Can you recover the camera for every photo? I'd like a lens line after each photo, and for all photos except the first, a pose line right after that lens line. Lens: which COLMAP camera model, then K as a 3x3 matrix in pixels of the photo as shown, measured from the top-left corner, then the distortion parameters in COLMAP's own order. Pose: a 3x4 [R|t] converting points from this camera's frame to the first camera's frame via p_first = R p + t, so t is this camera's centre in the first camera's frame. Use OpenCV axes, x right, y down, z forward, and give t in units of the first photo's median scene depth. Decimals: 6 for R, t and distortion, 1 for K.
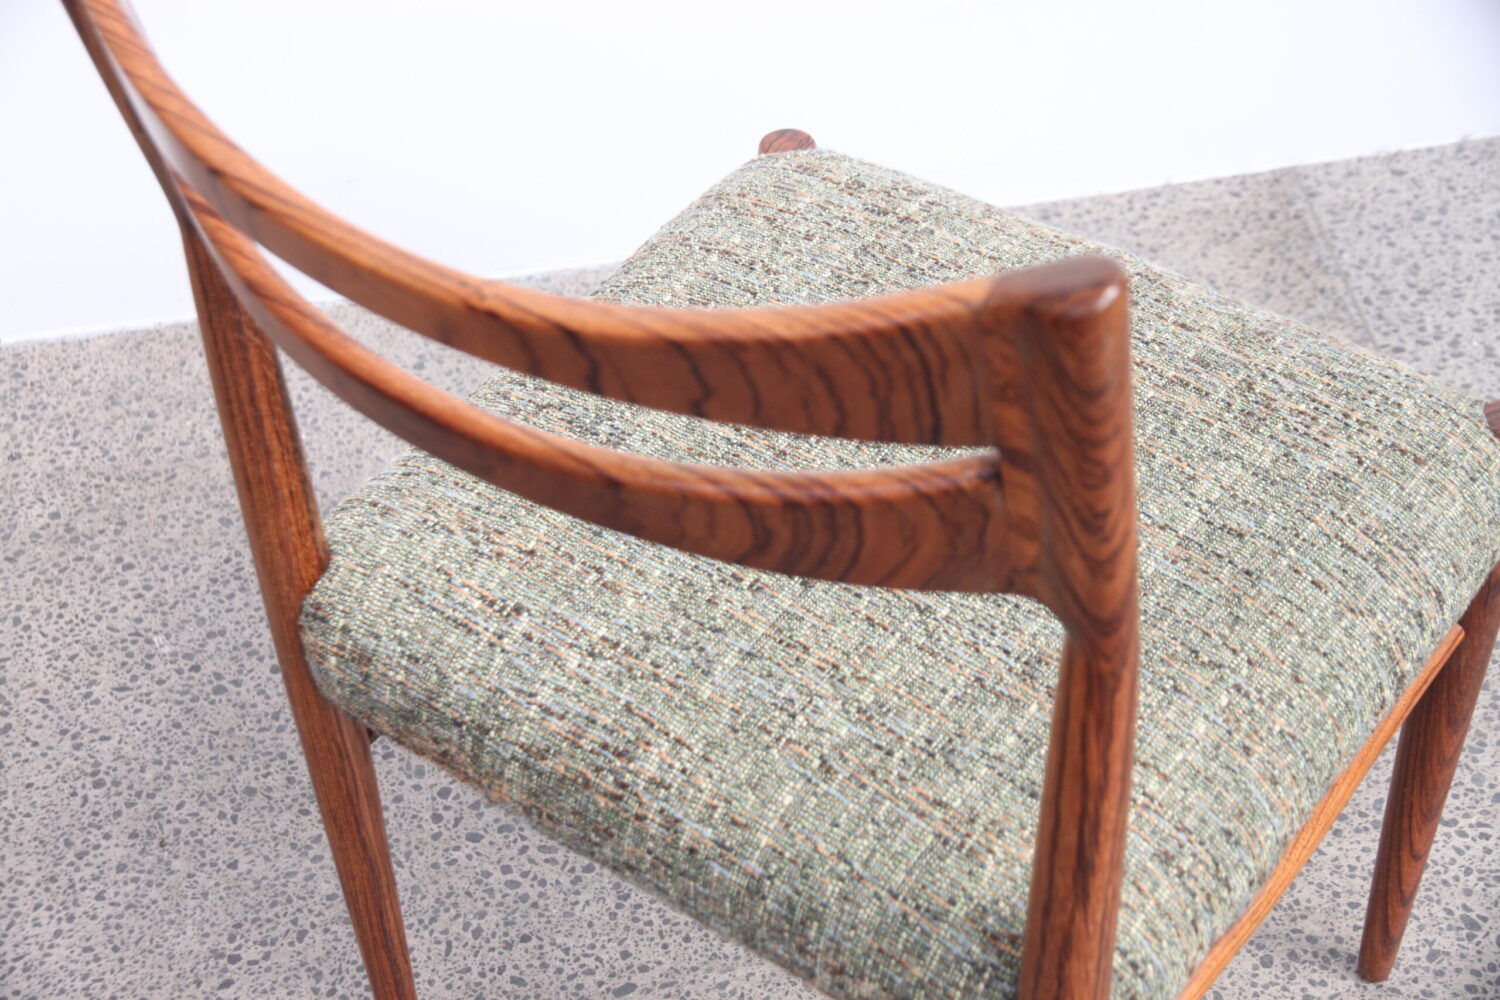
lens RADIAL K [[2219.8, 0, 750.0], [0, 2219.8, 500.0], [0, 0, 1]] dist [0.085937, 0.027841]
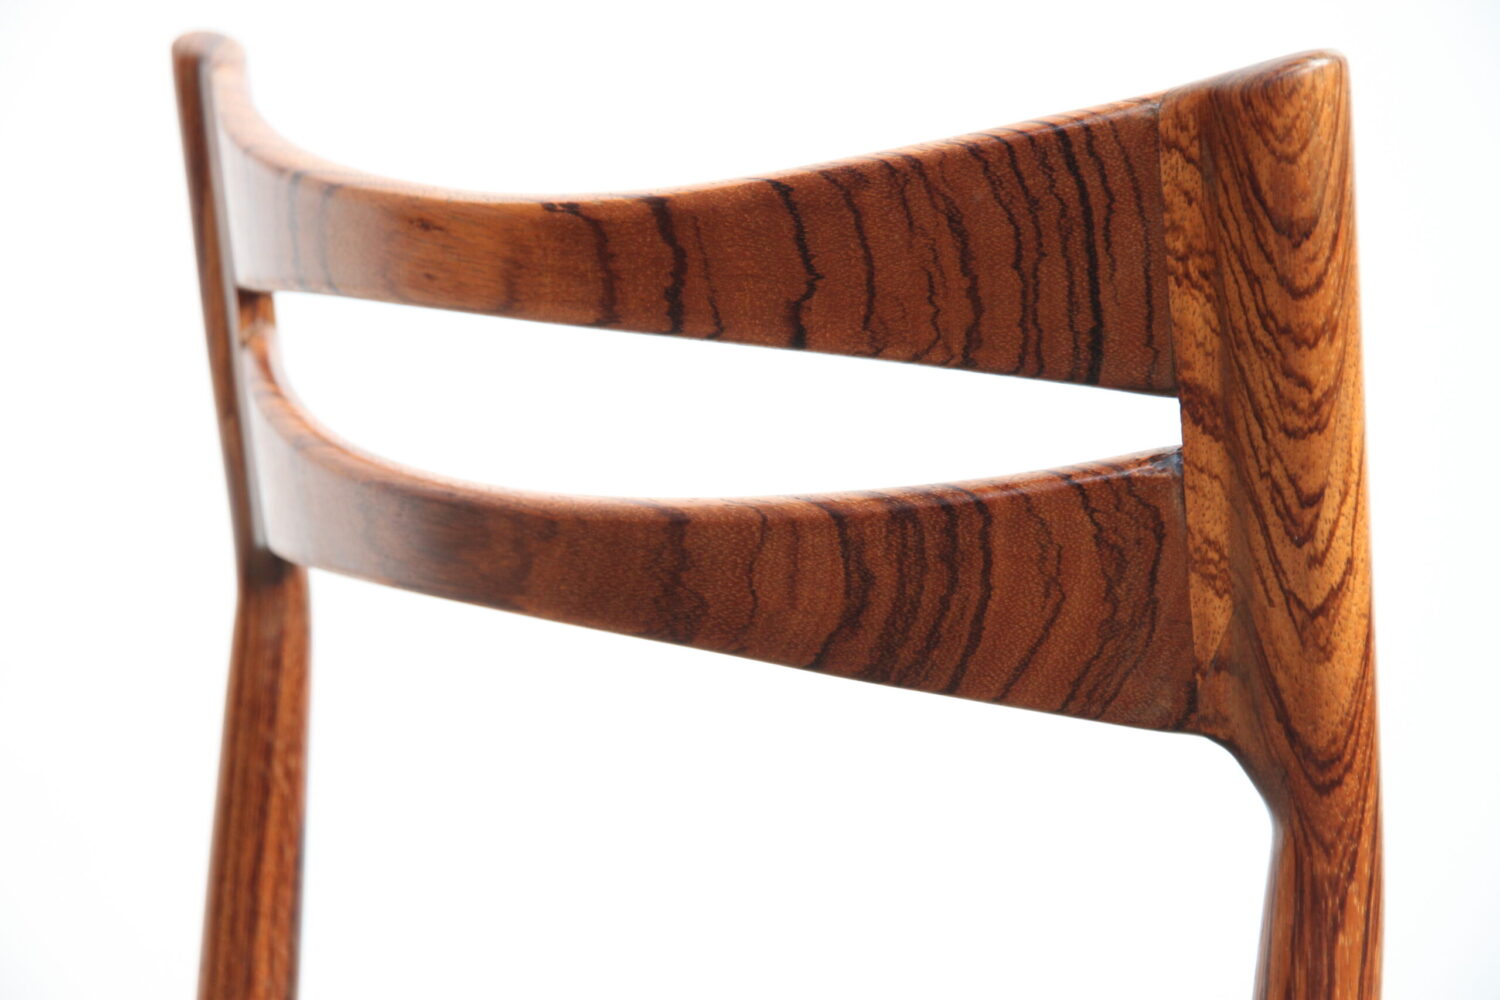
lens RADIAL K [[3444.1, 0, 750.0], [0, 3444.1, 500.0], [0, 0, 1]] dist [0.120097, -0.120750]
pose [[0.970972, 0.122441, -0.205478, 0.142494], [-0.223989, 0.766824, -0.601506, 0.486604], [0.083916, 0.630071, 0.771990, 0.078703]]
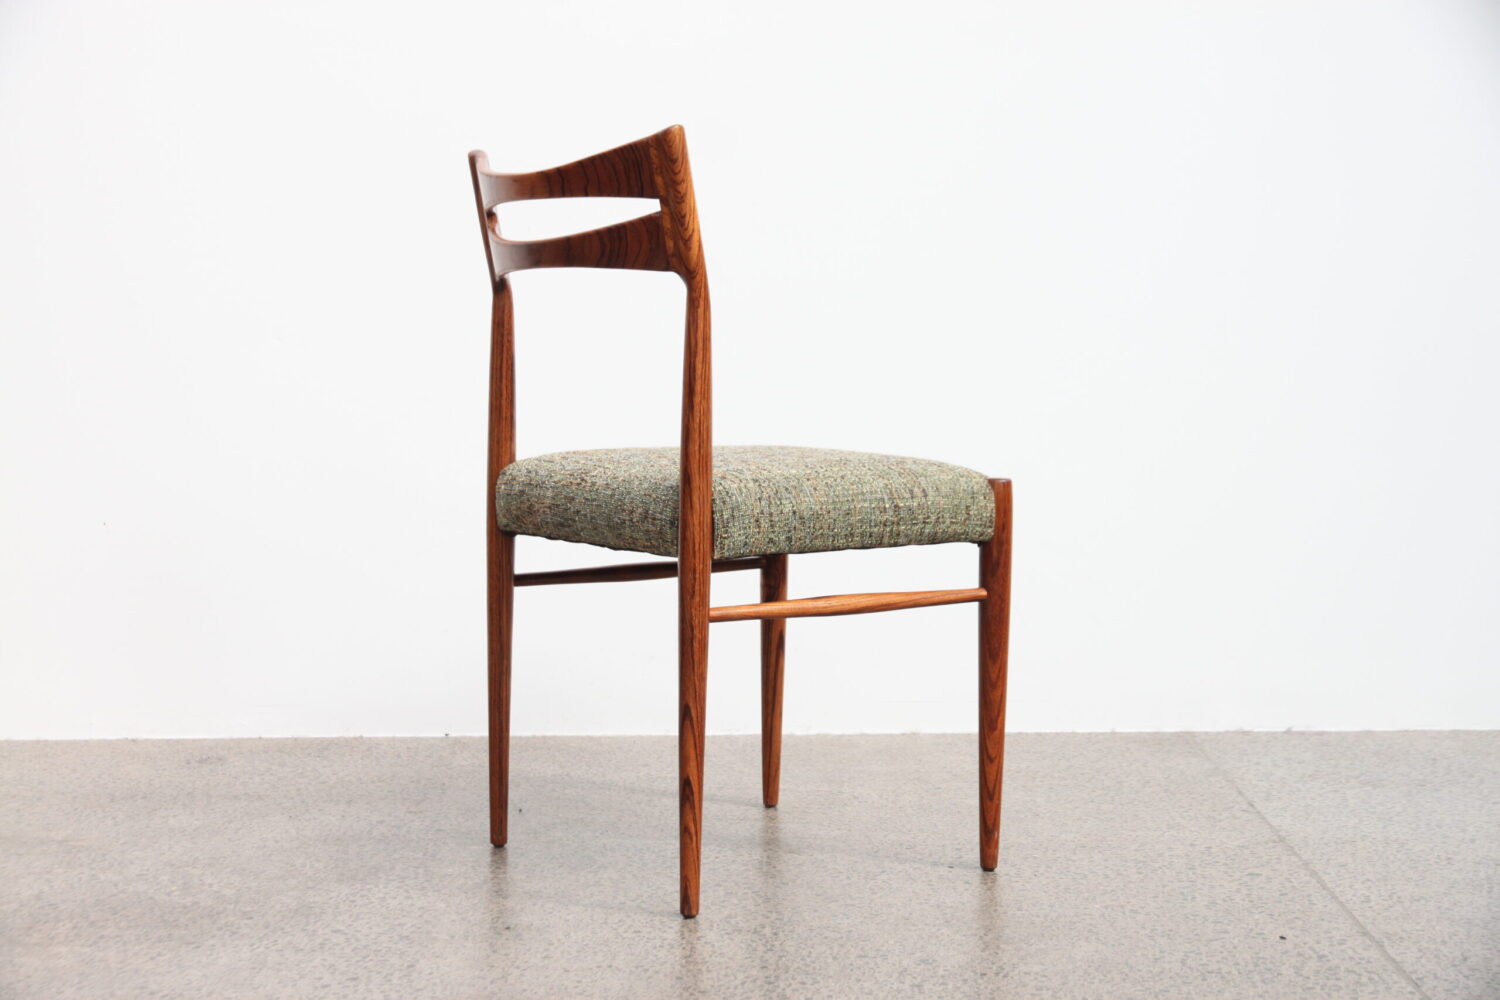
lens RADIAL K [[2349.6, 0, 750.0], [0, 2349.6, 500.0], [0, 0, 1]] dist [0.090656, 0.164016]
pose [[0.946208, 0.070416, -0.315805, 0.991540], [-0.255524, 0.761375, -0.595832, 1.719913], [0.198490, 0.644476, 0.738412, -0.979761]]
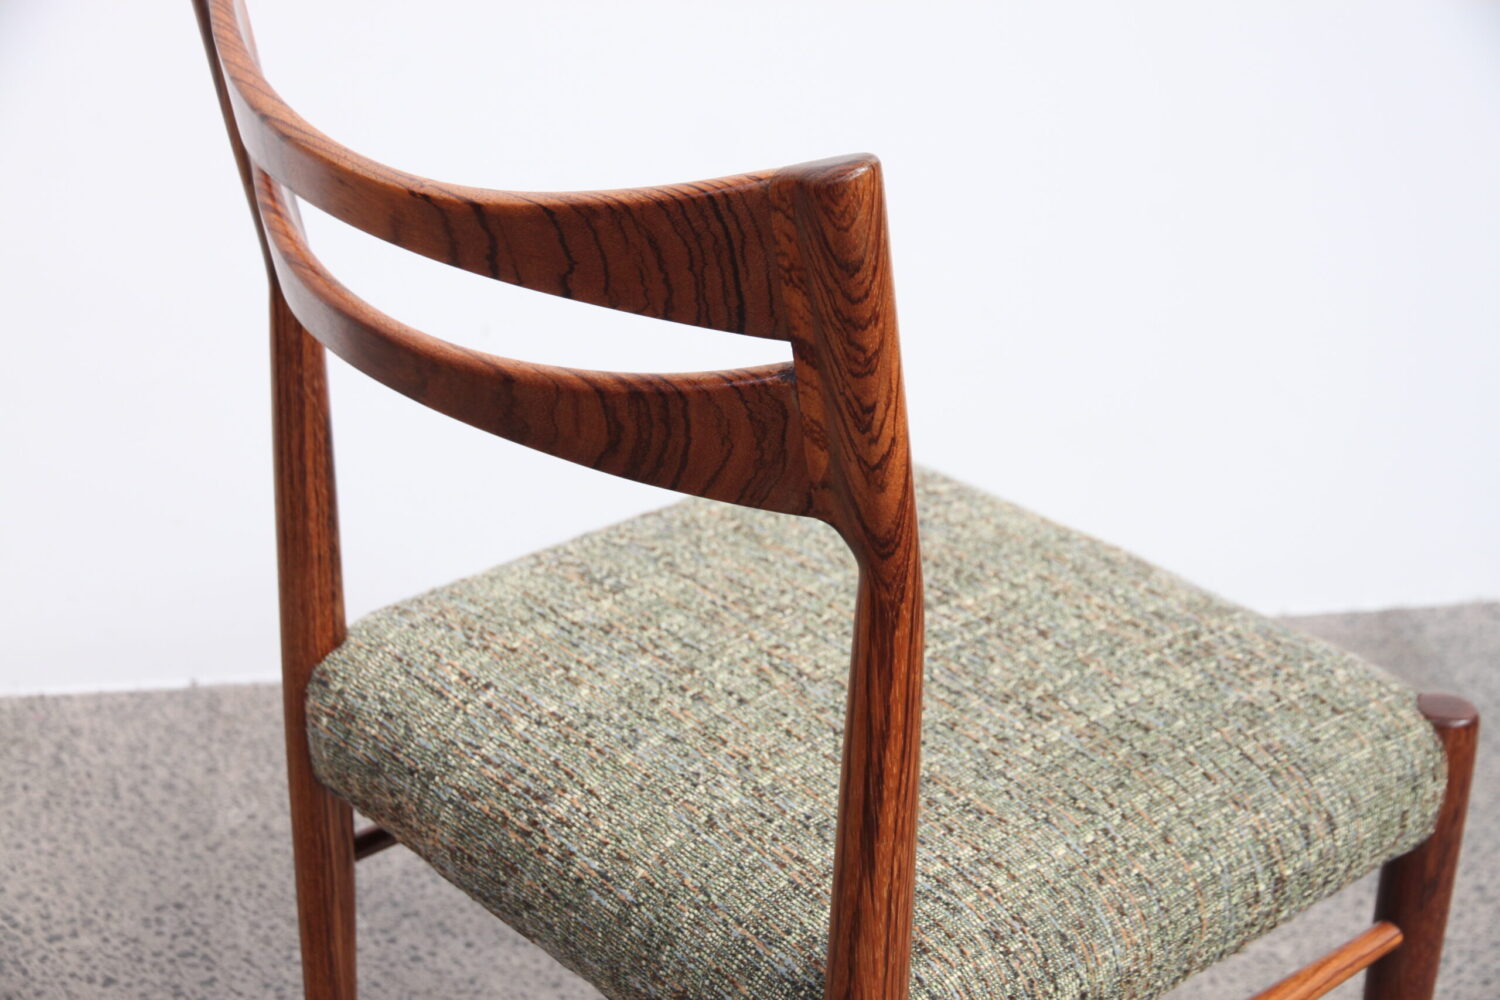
lens RADIAL K [[2349.6, 0, 750.0], [0, 2349.6, 500.0], [0, 0, 1]] dist [0.090656, 0.164016]
pose [[0.977812, 0.140494, -0.155385, 0.203123], [-0.182391, 0.935820, -0.301619, 0.305732], [0.103037, 0.323267, 0.940681, -0.137911]]
